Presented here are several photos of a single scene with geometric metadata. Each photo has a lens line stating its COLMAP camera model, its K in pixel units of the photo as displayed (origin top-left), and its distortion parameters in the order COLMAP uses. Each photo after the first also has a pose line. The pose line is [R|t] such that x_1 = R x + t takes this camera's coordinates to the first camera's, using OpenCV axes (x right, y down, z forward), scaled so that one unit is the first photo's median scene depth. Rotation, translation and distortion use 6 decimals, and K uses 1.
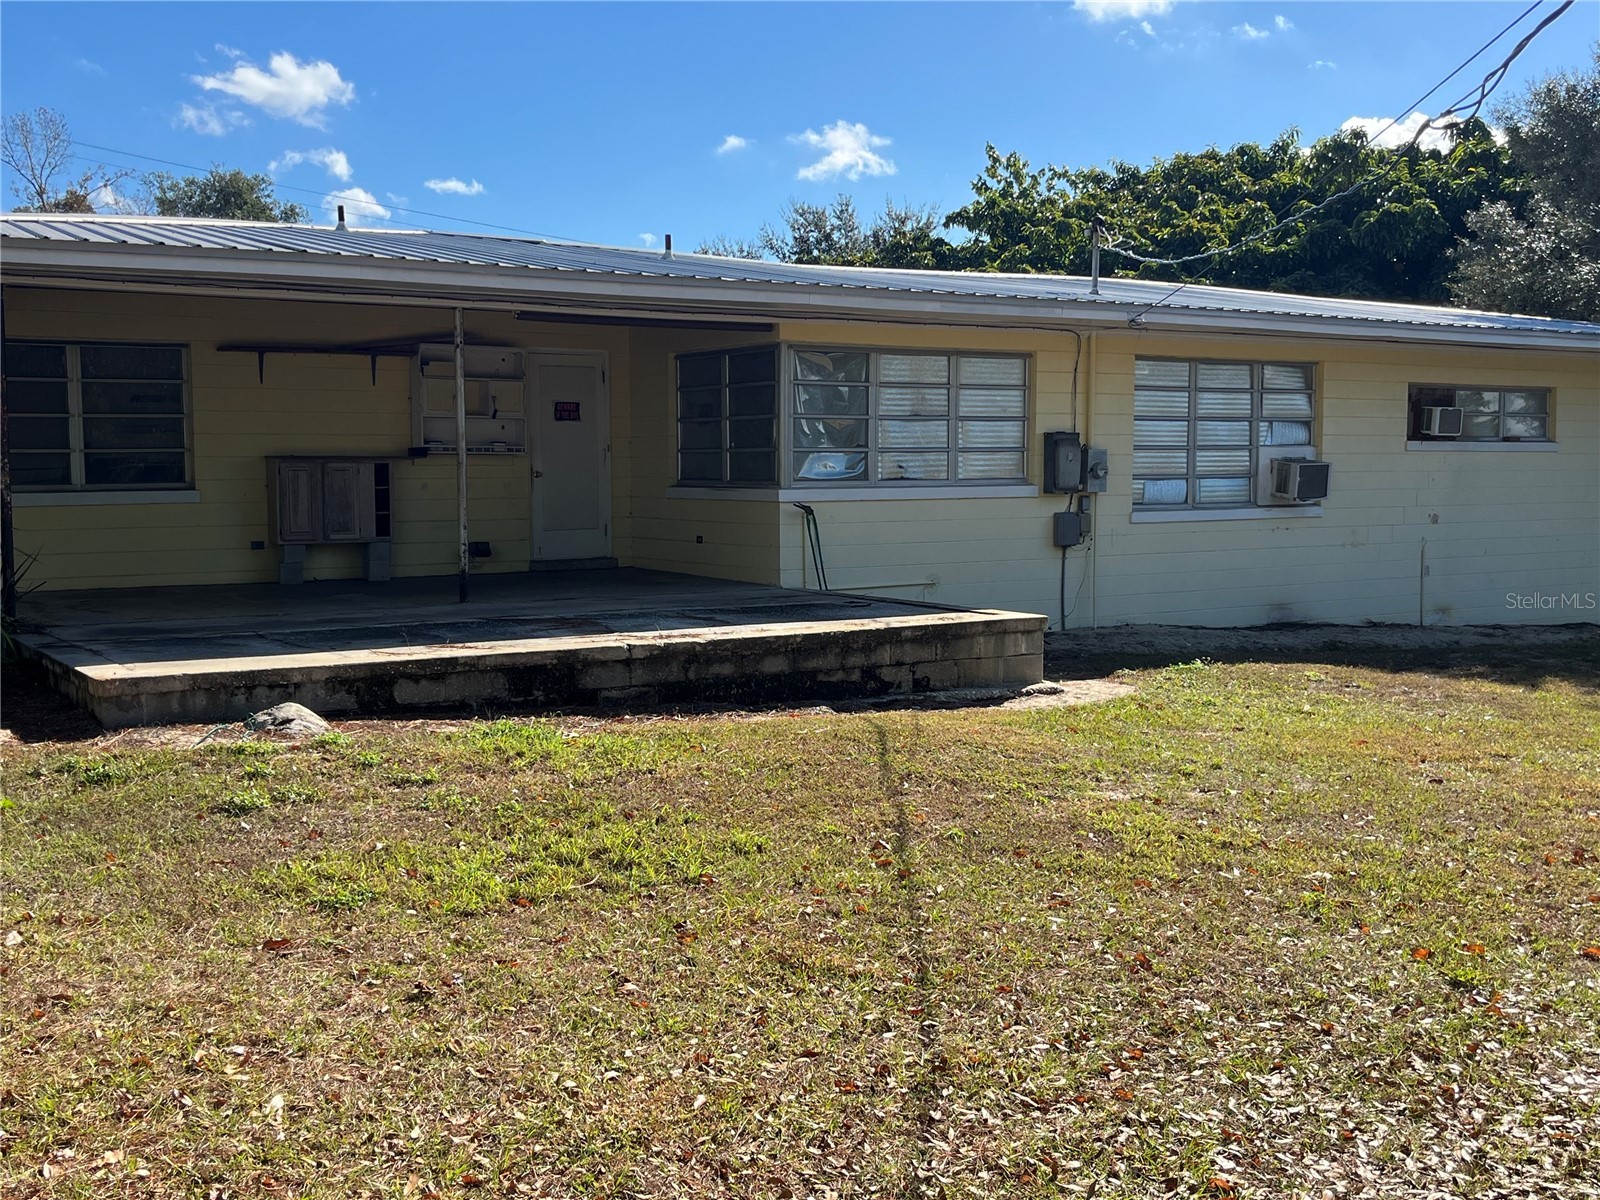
lens RADIAL K [[1682.4, 0, 800.6], [0, 1682.4, 601.8], [0, 0, 1]] dist [0.096188, 0.000000]
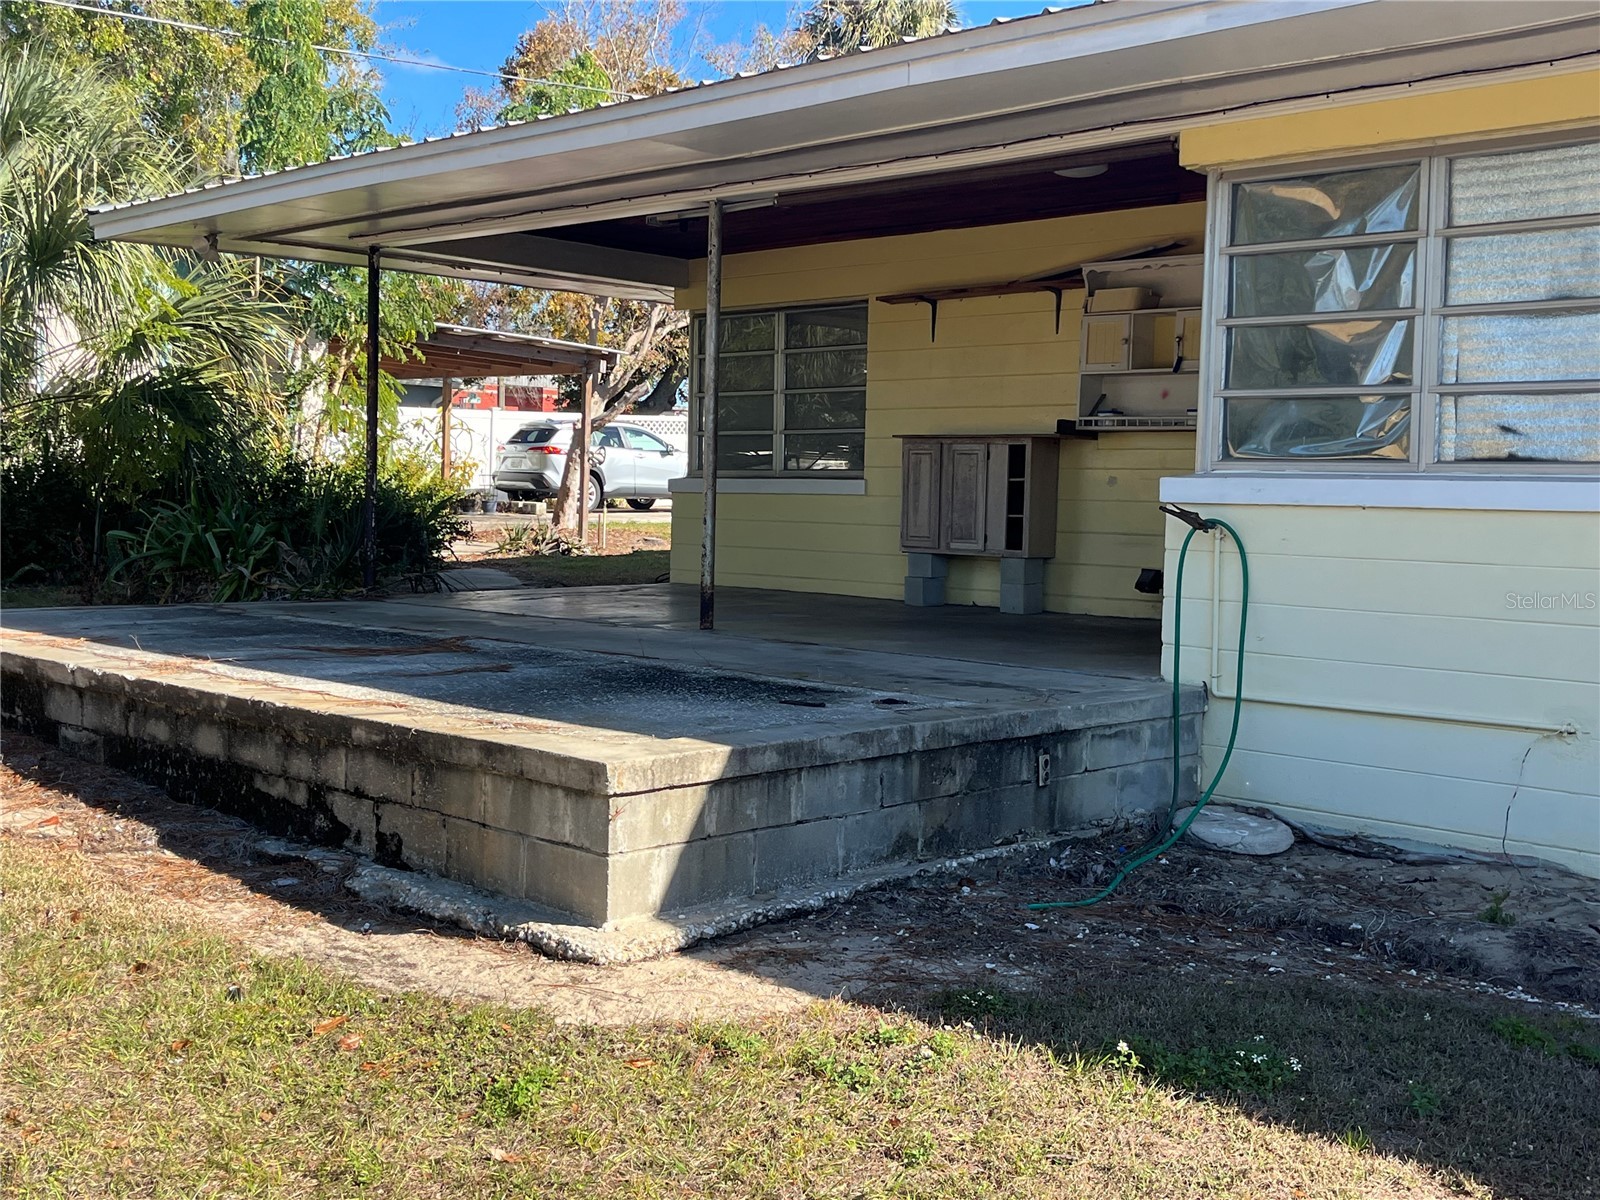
lens RADIAL K [[1761.0, 0, 800.8], [0, 1761.0, 596.0], [0, 0, 1]] dist [0.005443, 0.000000]
pose [[0.250499, 0.066229, -0.965849, 0.561168], [-0.103178, 0.993802, 0.041386, -0.052618], [0.962603, 0.089287, 0.255780, 0.953993]]
